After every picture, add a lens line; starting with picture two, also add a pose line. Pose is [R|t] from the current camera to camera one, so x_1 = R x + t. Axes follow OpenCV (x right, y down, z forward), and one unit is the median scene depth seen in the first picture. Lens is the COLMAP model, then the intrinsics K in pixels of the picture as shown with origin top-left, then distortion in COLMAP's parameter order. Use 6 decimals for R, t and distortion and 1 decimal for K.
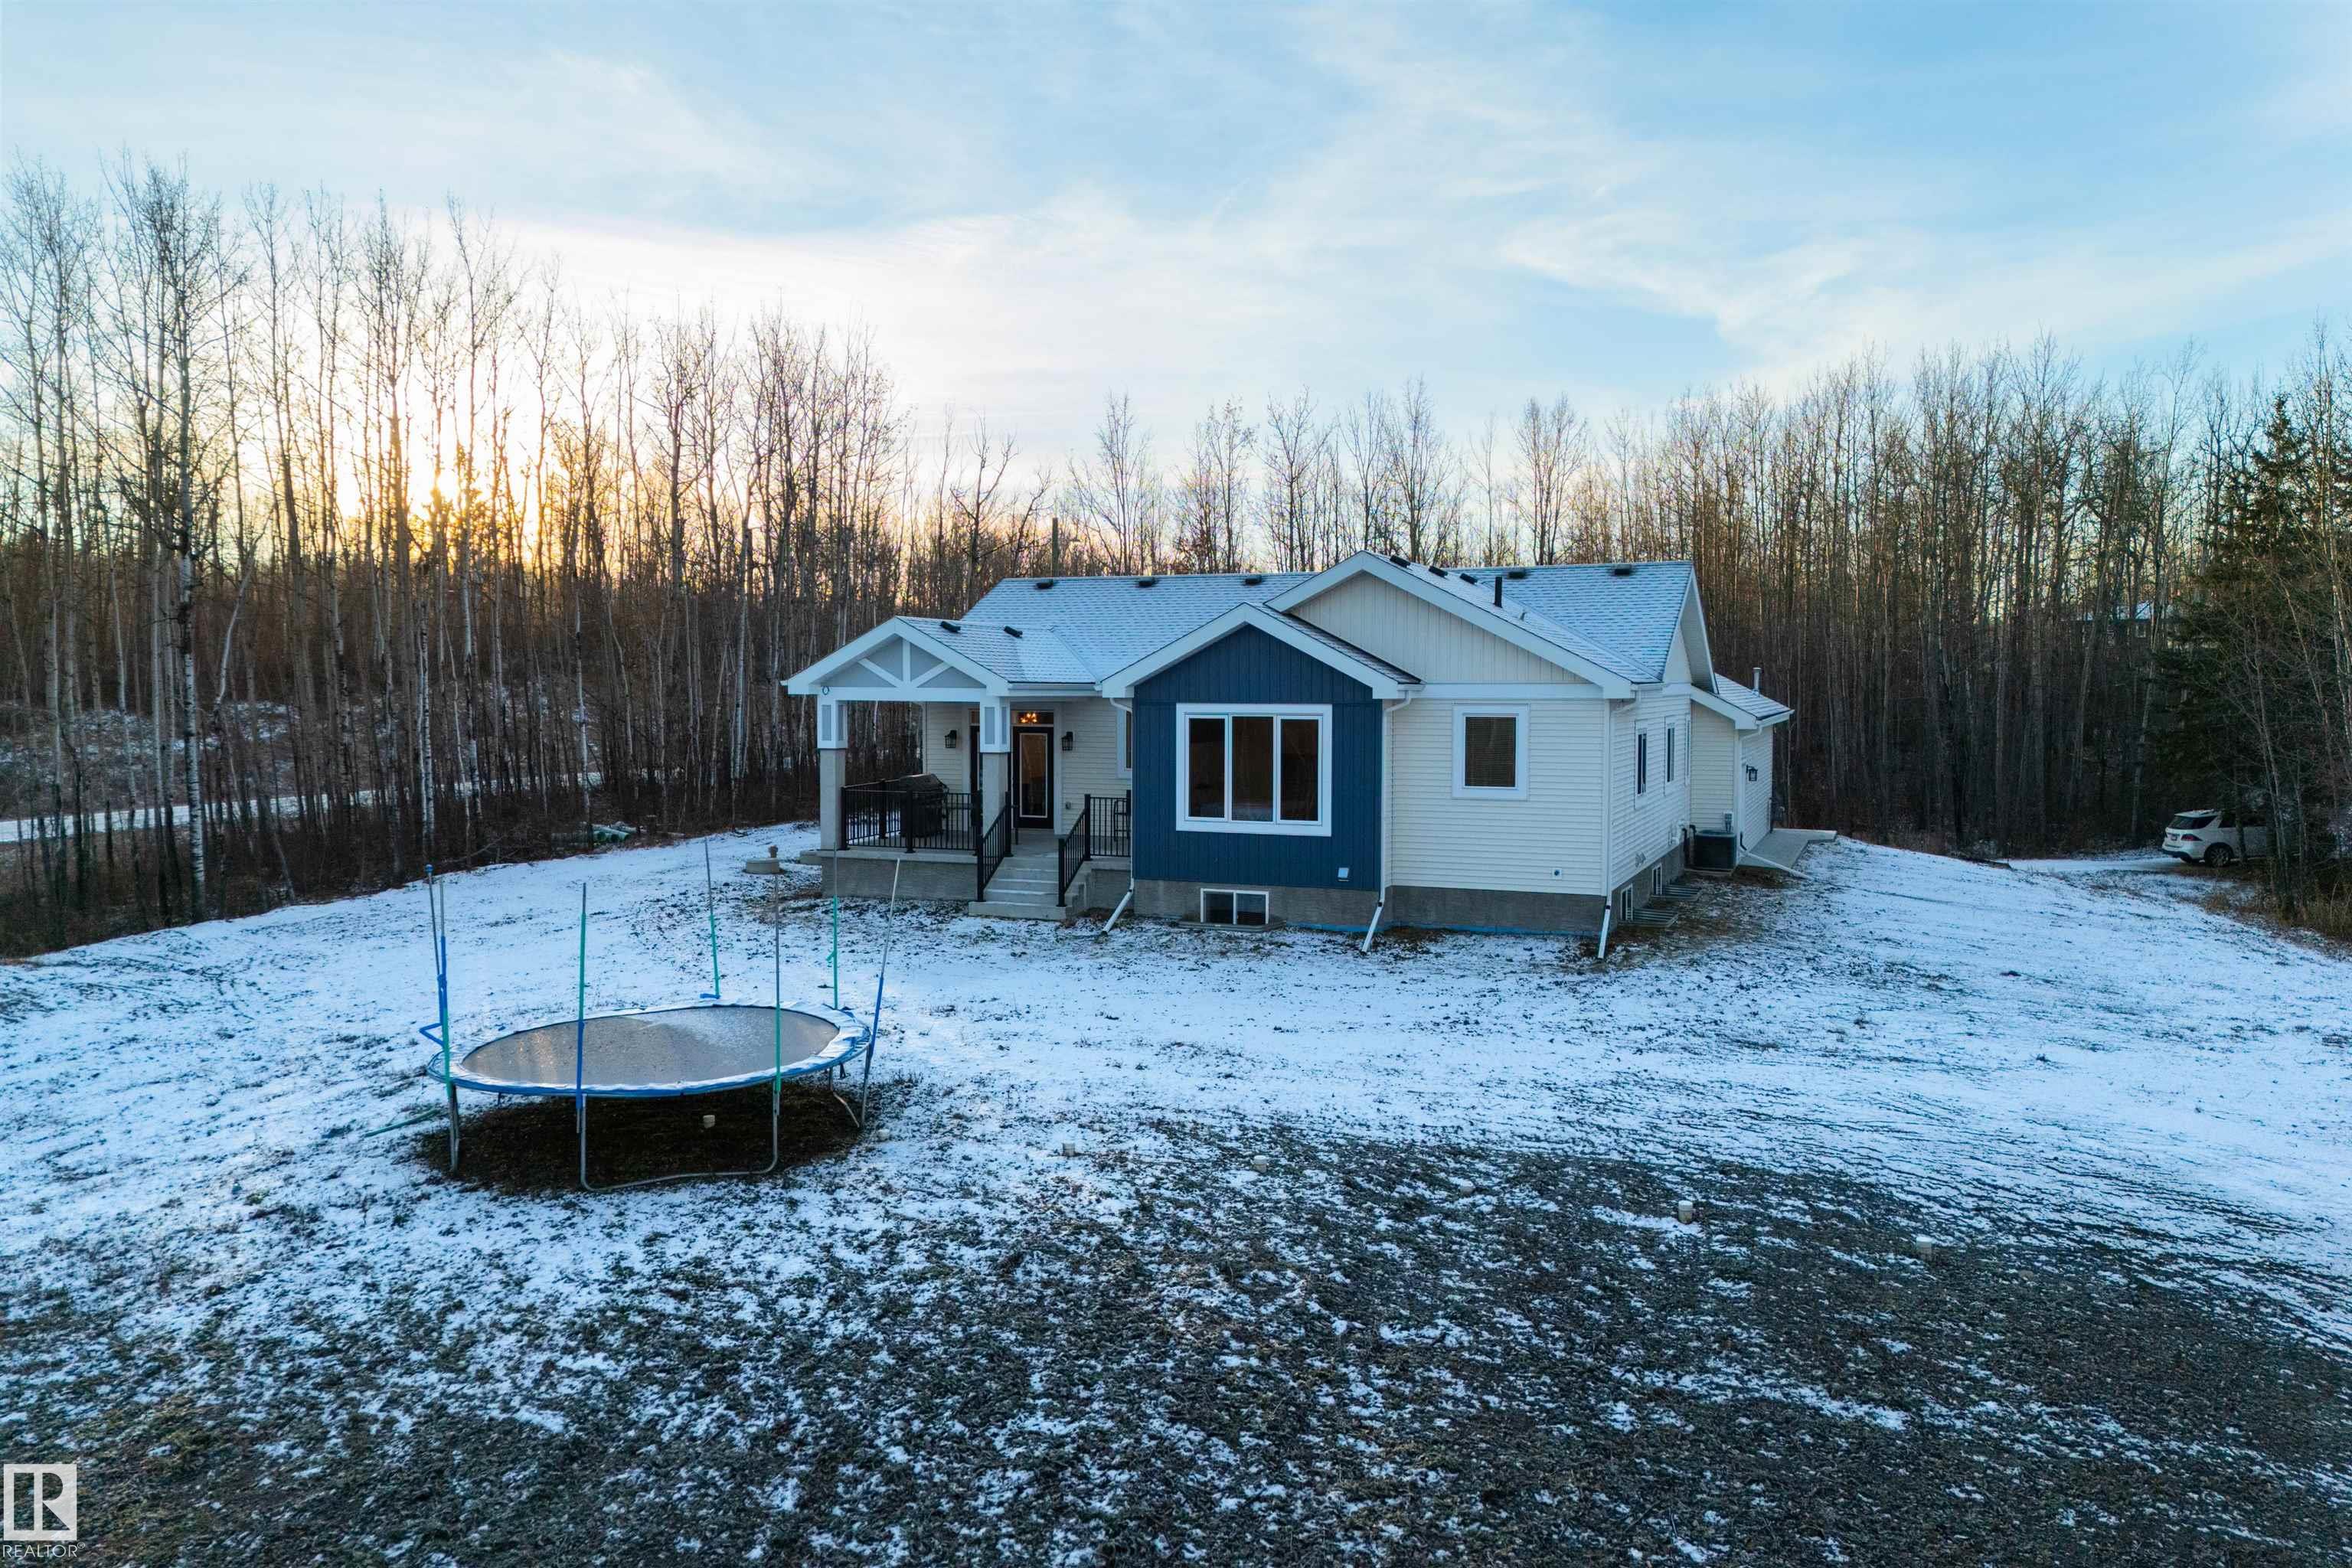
lens RADIAL K [[1774.6, 0, 1160.4], [0, 1774.6, 763.7], [0, 0, 1]] dist [0.022588, -0.042273]
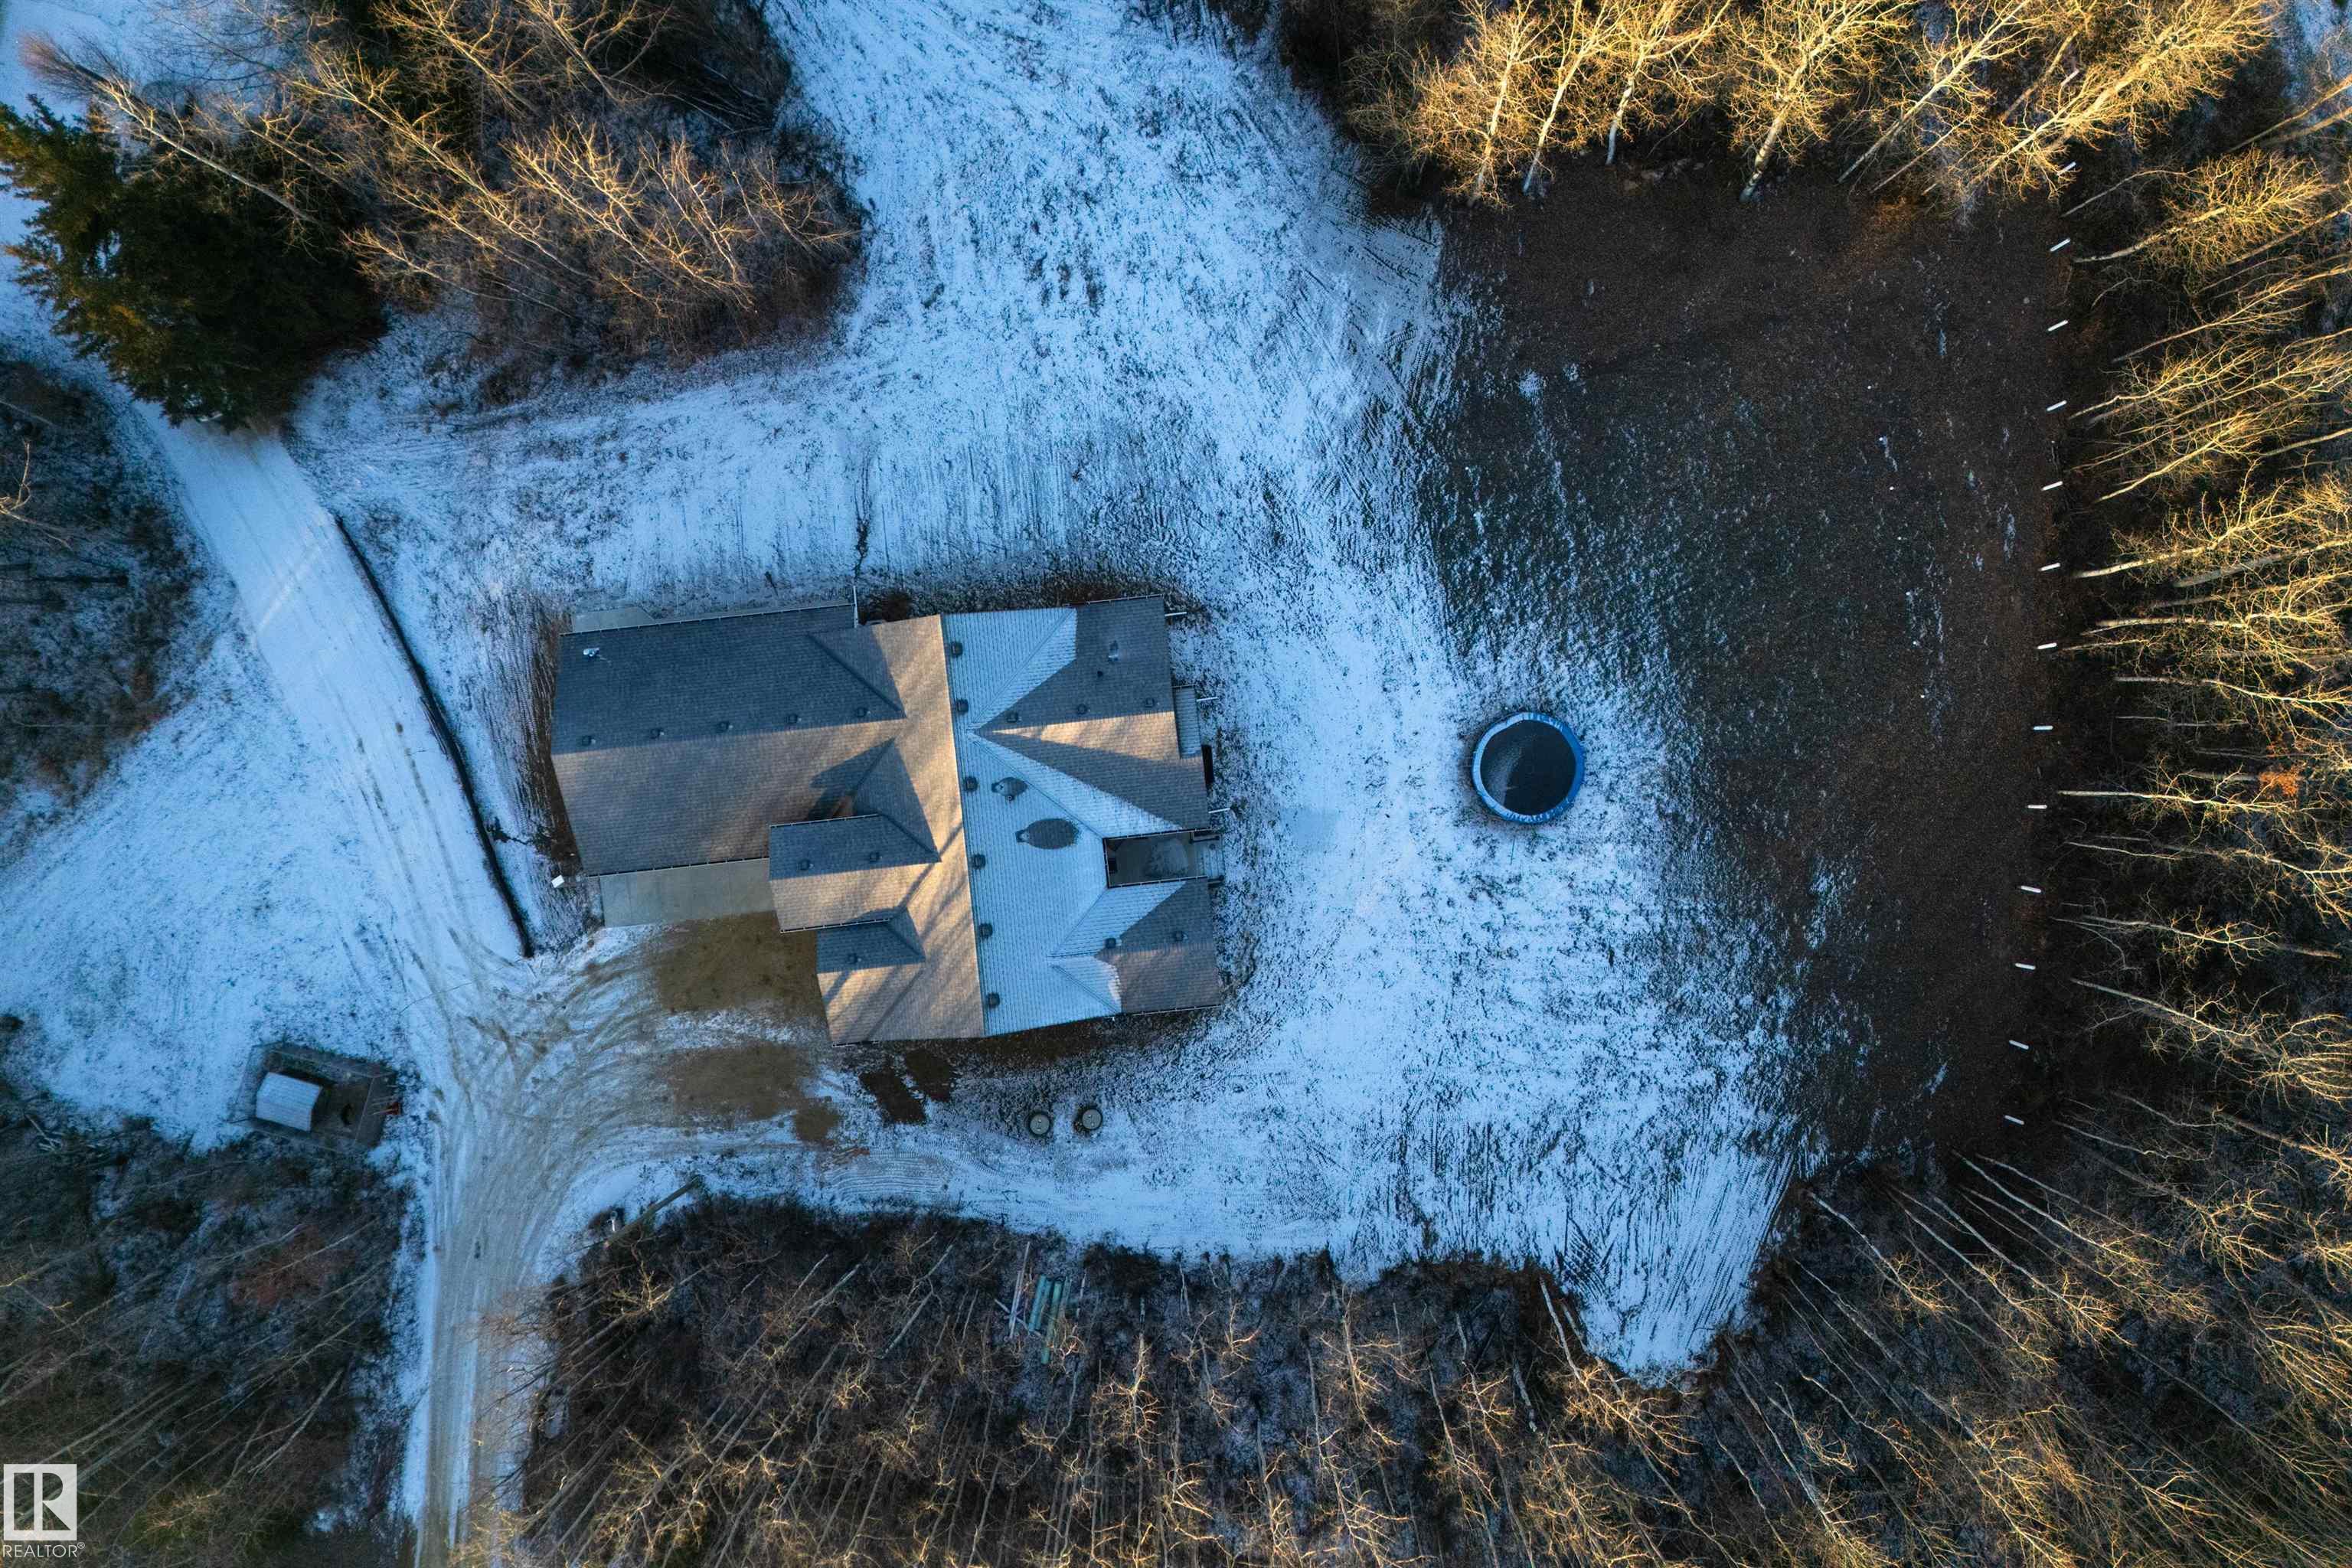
lens RADIAL K [[1774.6, 0, 1169.0], [0, 1774.6, 771.7], [0, 0, 1]] dist [0.022588, -0.042273]
pose [[-0.486350, -0.873754, -0.004161, 0.104465], [0.044935, -0.029767, 0.998546, -3.852907], [-0.872608, 0.485456, 0.053740, 1.546158]]
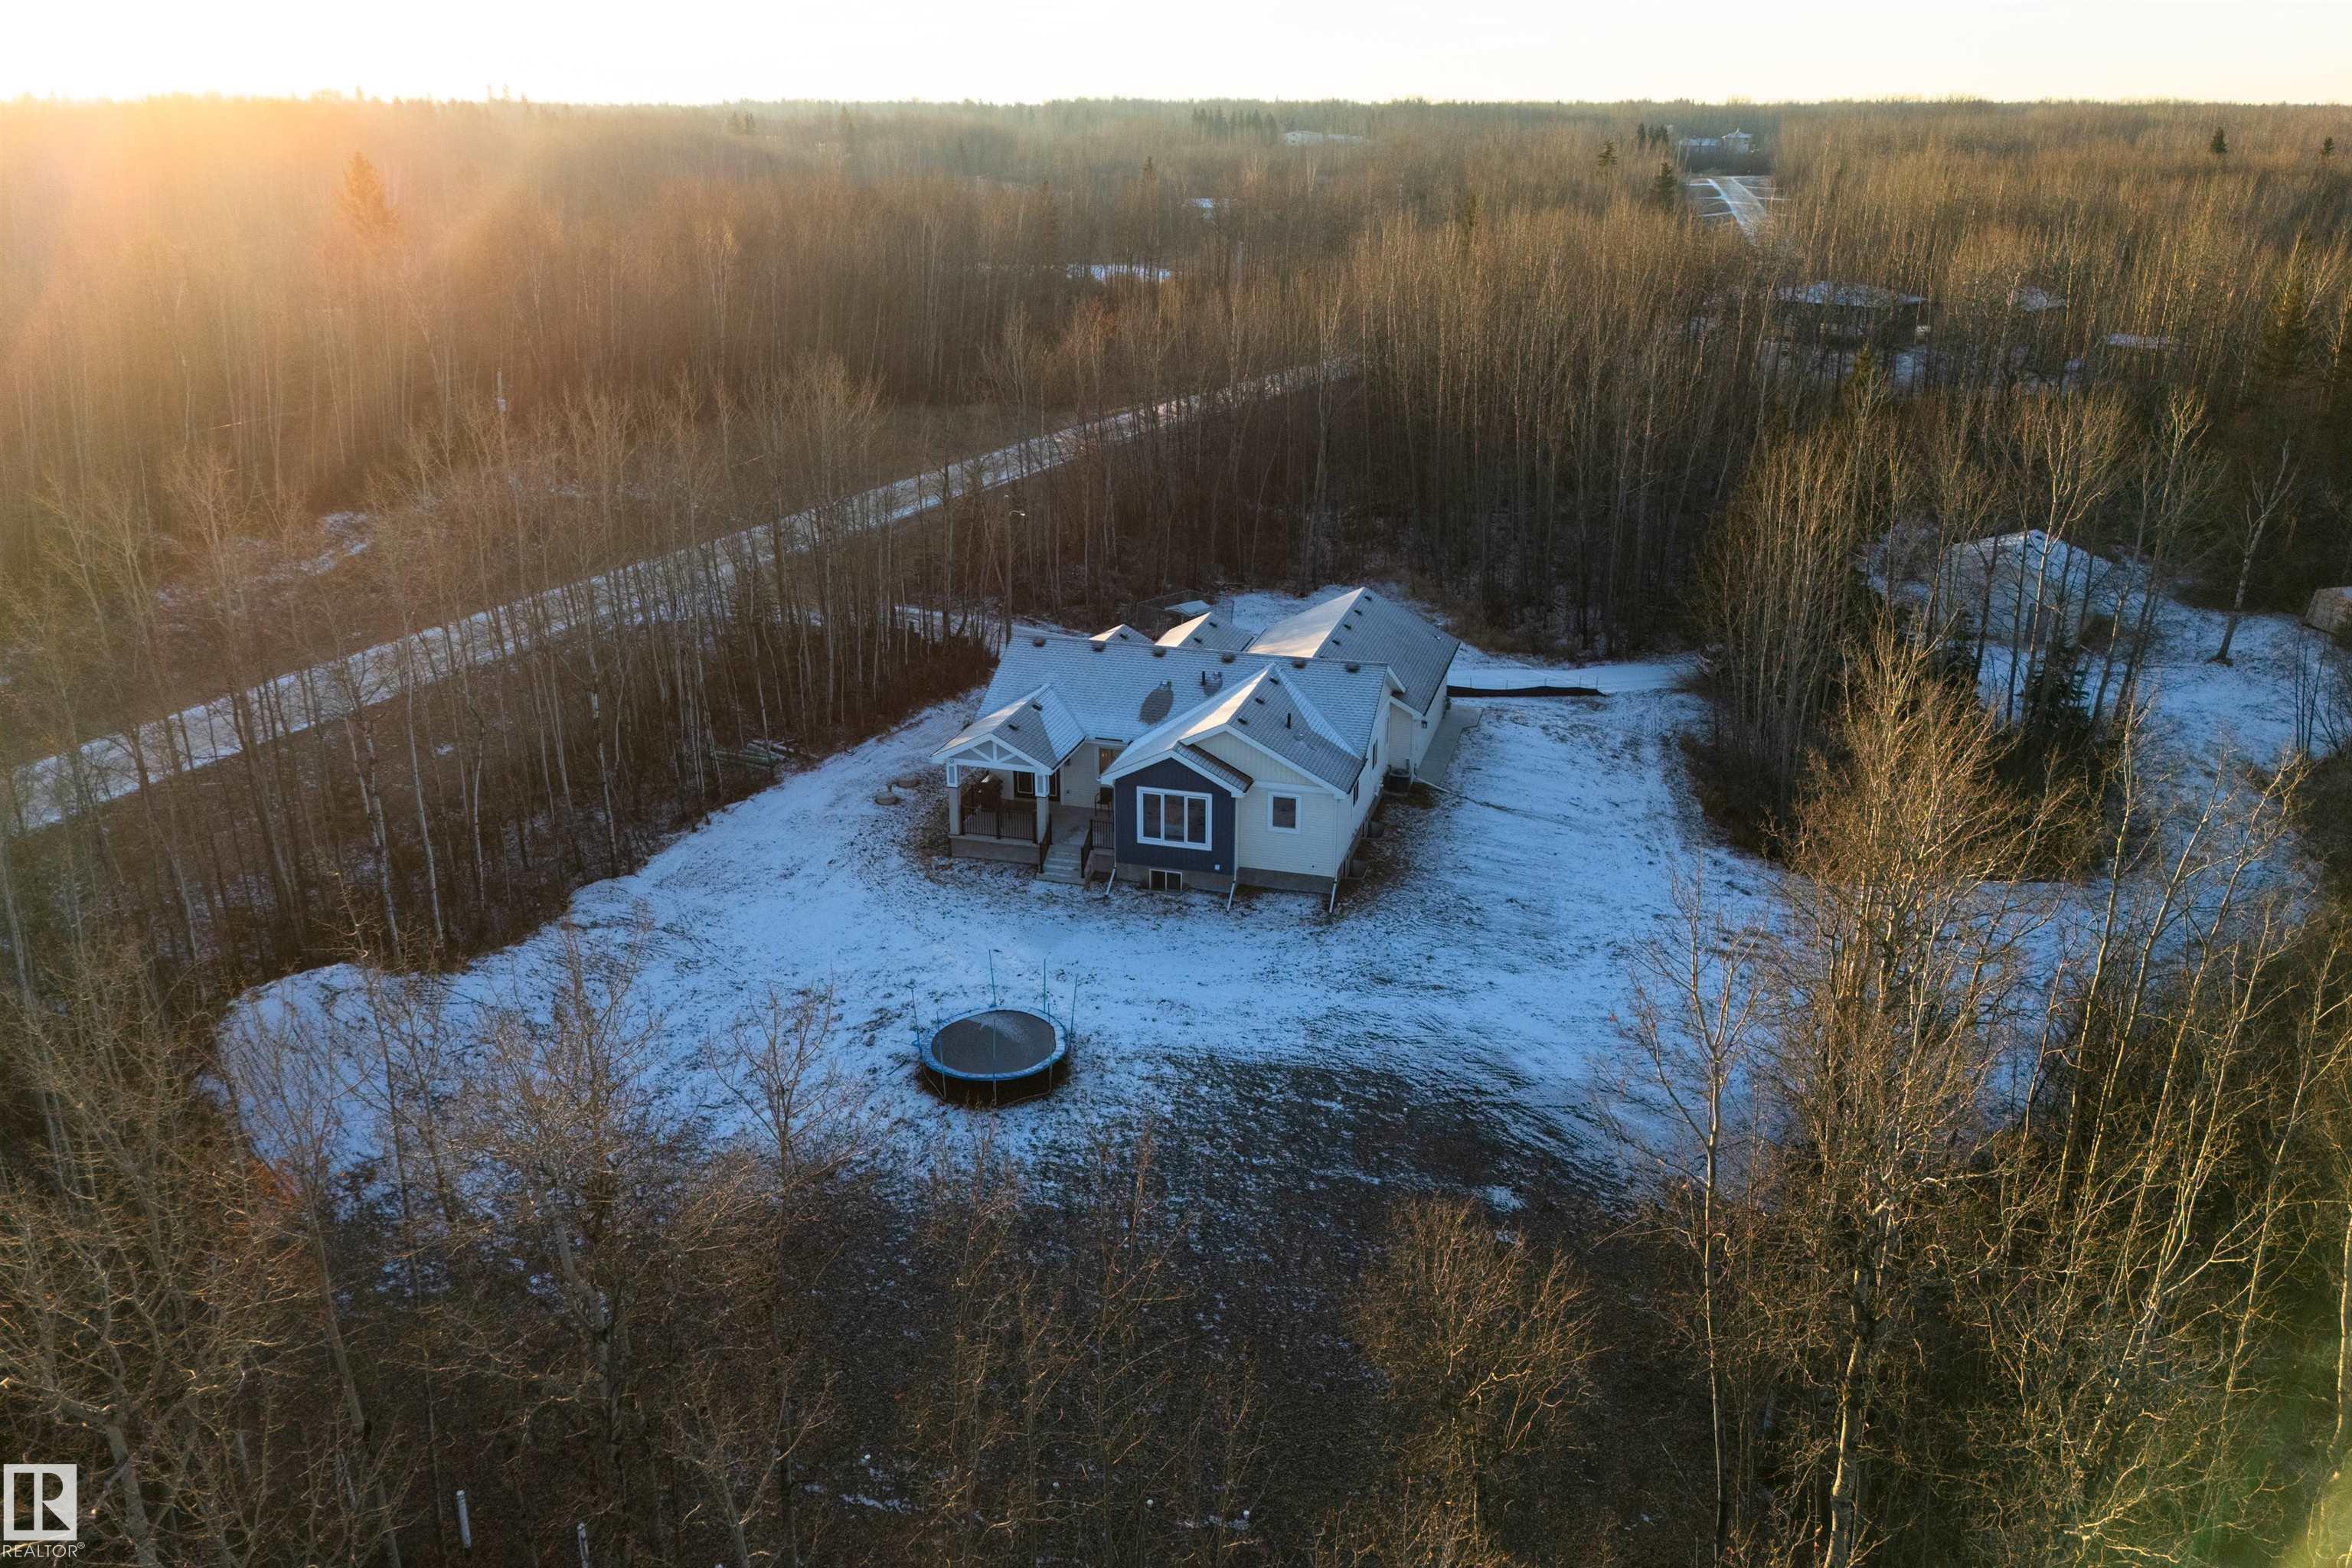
lens RADIAL K [[1774.6, 0, 1157.9], [0, 1774.6, 789.9], [0, 0, 1]] dist [0.022588, -0.042273]
pose [[0.993456, -0.043383, 0.105651, -0.321469], [0.008282, 0.949976, 0.312212, -1.171515], [-0.113911, -0.309294, 0.944120, -1.676911]]
